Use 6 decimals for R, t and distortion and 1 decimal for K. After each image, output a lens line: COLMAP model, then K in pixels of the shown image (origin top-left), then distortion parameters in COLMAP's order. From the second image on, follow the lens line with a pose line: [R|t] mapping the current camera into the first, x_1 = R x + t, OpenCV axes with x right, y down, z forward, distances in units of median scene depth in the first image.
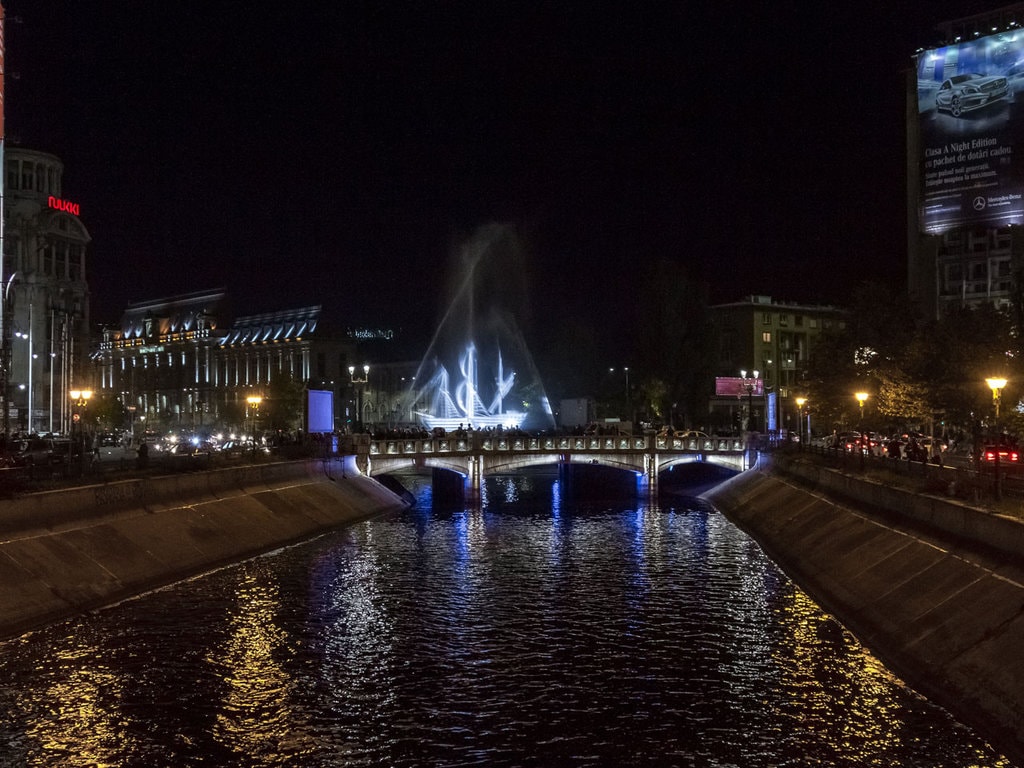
lens RADIAL K [[2075.1, 0, 511.9], [0, 2075.1, 384.5], [0, 0, 1]] dist [0.018883, 0.000000]
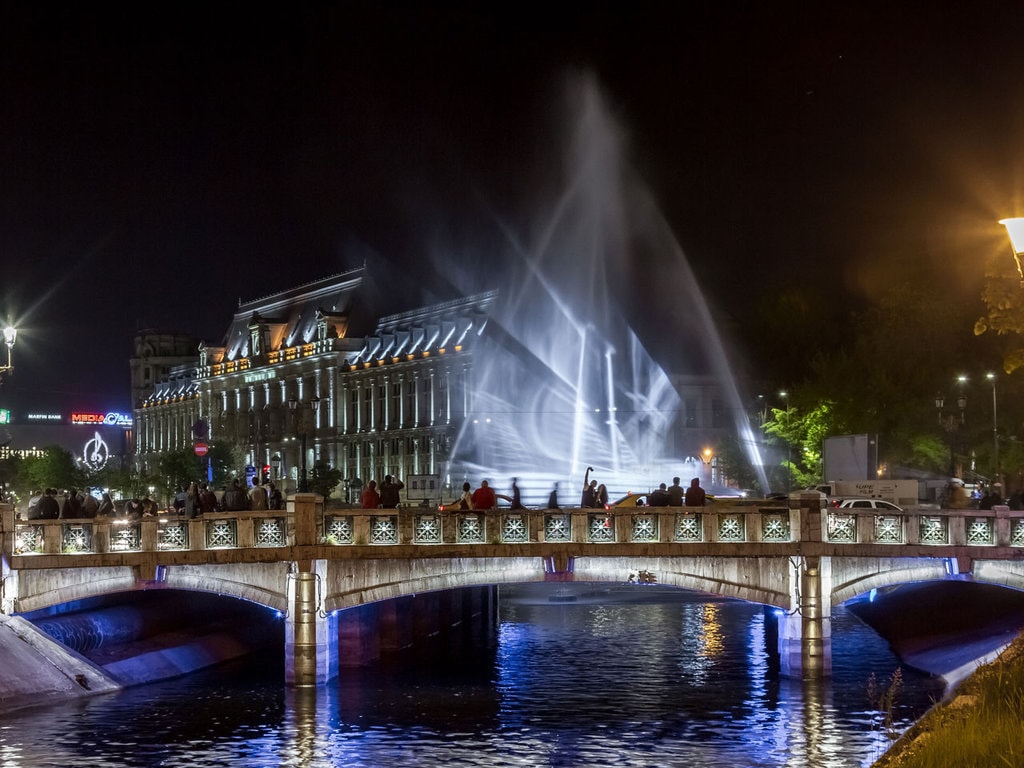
lens RADIAL K [[2075.1, 0, 512.1], [0, 2075.1, 384.0], [0, 0, 1]] dist [0.018883, 0.000000]
pose [[0.941995, -0.023374, -0.334813, 0.140457], [0.008841, 0.998954, -0.044862, 0.018921], [0.335511, 0.039300, 0.941216, 0.632481]]
